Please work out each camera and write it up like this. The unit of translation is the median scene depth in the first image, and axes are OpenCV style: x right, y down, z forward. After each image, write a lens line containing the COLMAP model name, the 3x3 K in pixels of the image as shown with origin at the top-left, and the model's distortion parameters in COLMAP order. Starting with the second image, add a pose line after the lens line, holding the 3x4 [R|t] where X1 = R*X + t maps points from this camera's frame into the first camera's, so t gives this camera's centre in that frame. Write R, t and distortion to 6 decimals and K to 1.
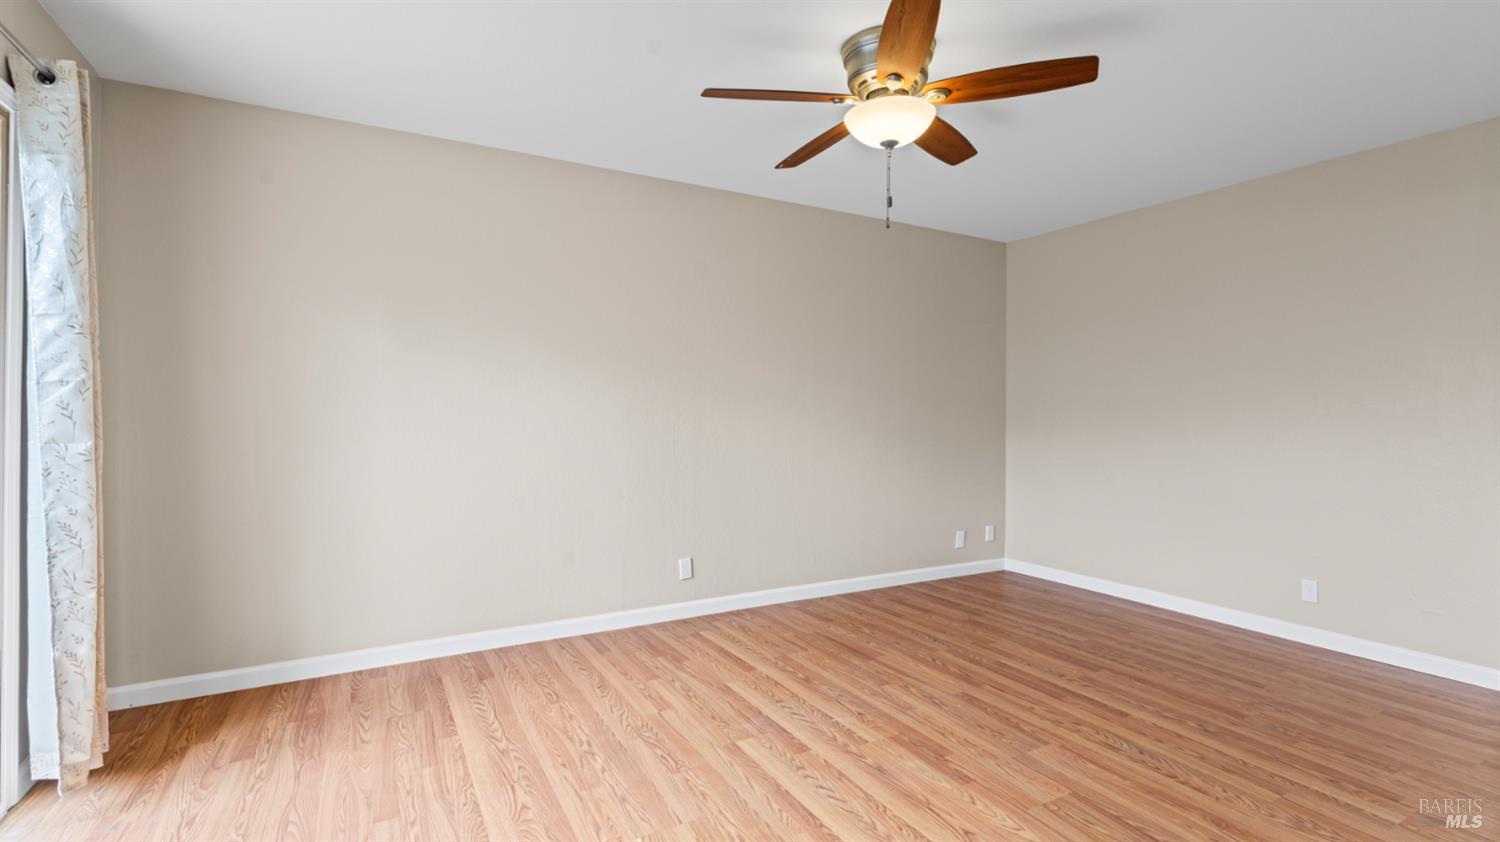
lens RADIAL K [[680.1, 0, 746.0], [0, 680.1, 409.3], [0, 0, 1]] dist [-0.000345, 0.000636]
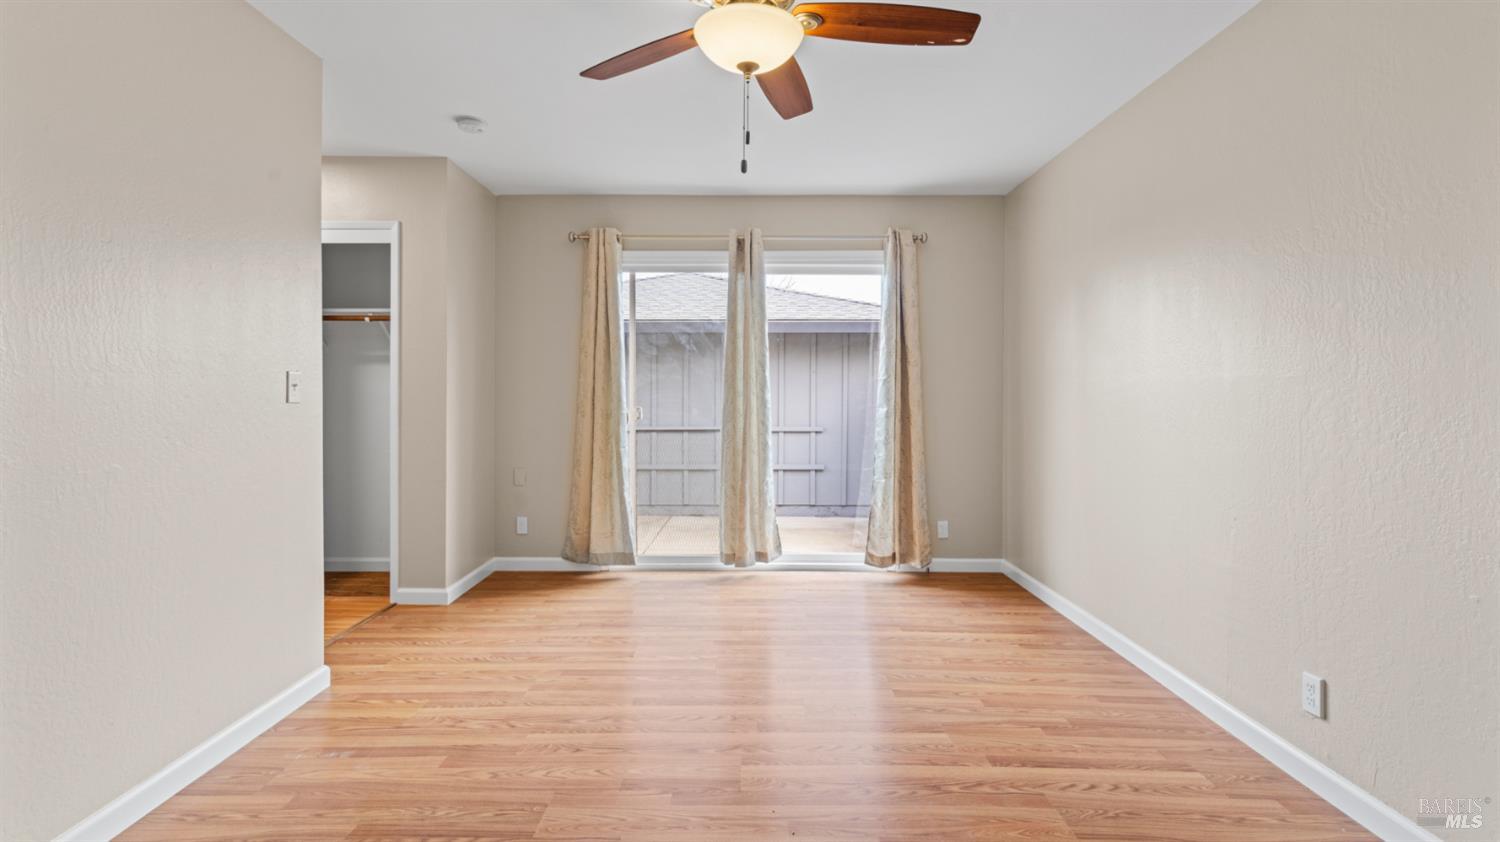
lens RADIAL K [[680.1, 0, 746.0], [0, 680.1, 409.3], [0, 0, 1]] dist [-0.000345, 0.000636]
pose [[-0.483272, 0.014649, -0.875348, 0.808112], [0.000004, 0.999860, 0.016731, 0.009495], [0.875470, 0.008082, -0.483204, 1.218576]]
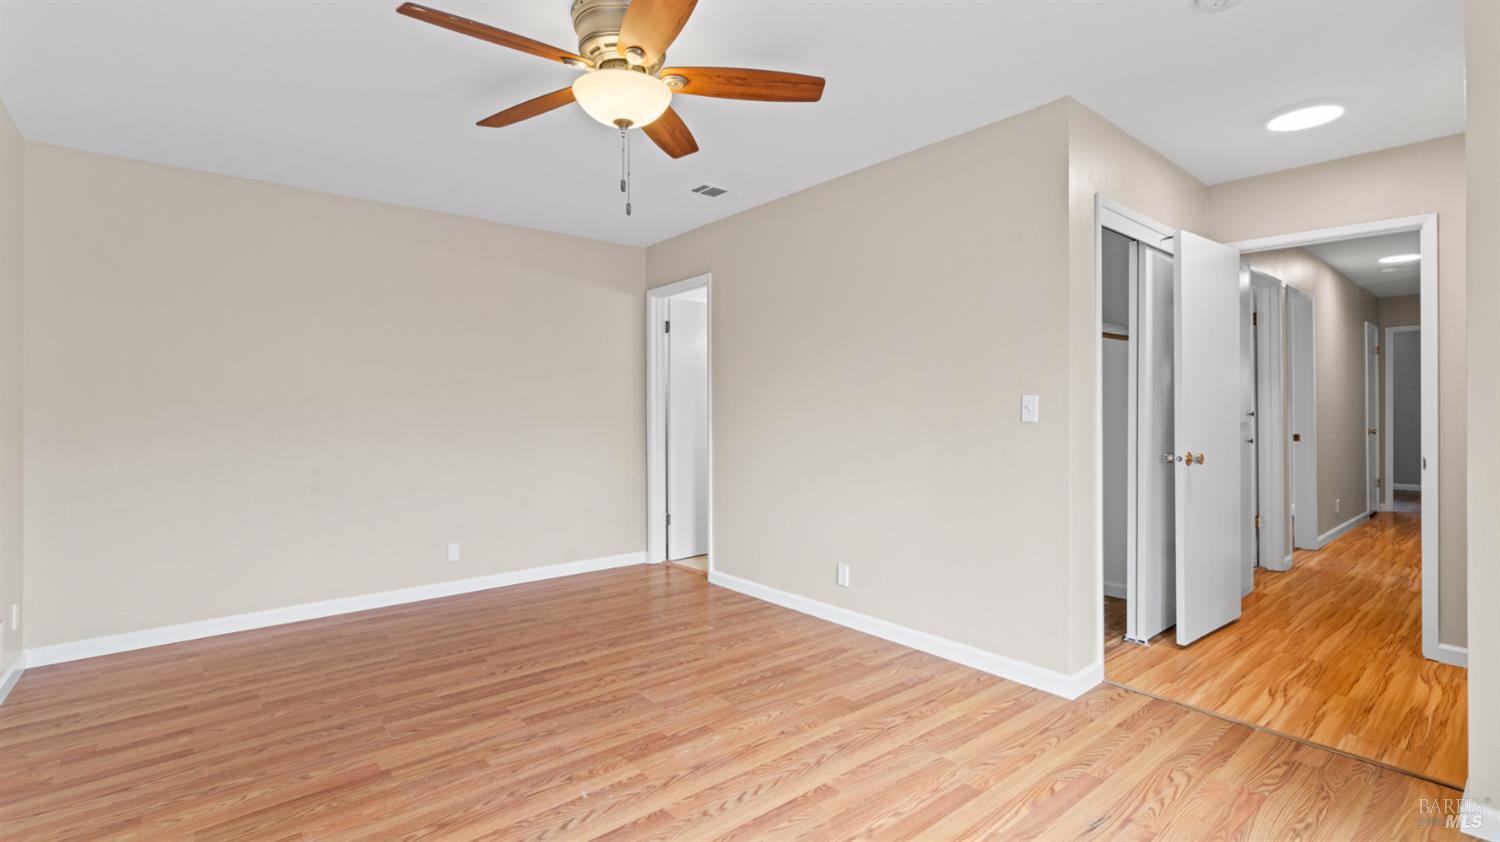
lens RADIAL K [[680.1, 0, 746.0], [0, 680.1, 409.3], [0, 0, 1]] dist [-0.000345, 0.000636]
pose [[-0.186318, -0.001981, 0.982487, -0.632255], [-0.003328, 0.999994, 0.001385, -0.000861], [-0.982484, -0.003012, -0.186324, 0.881106]]
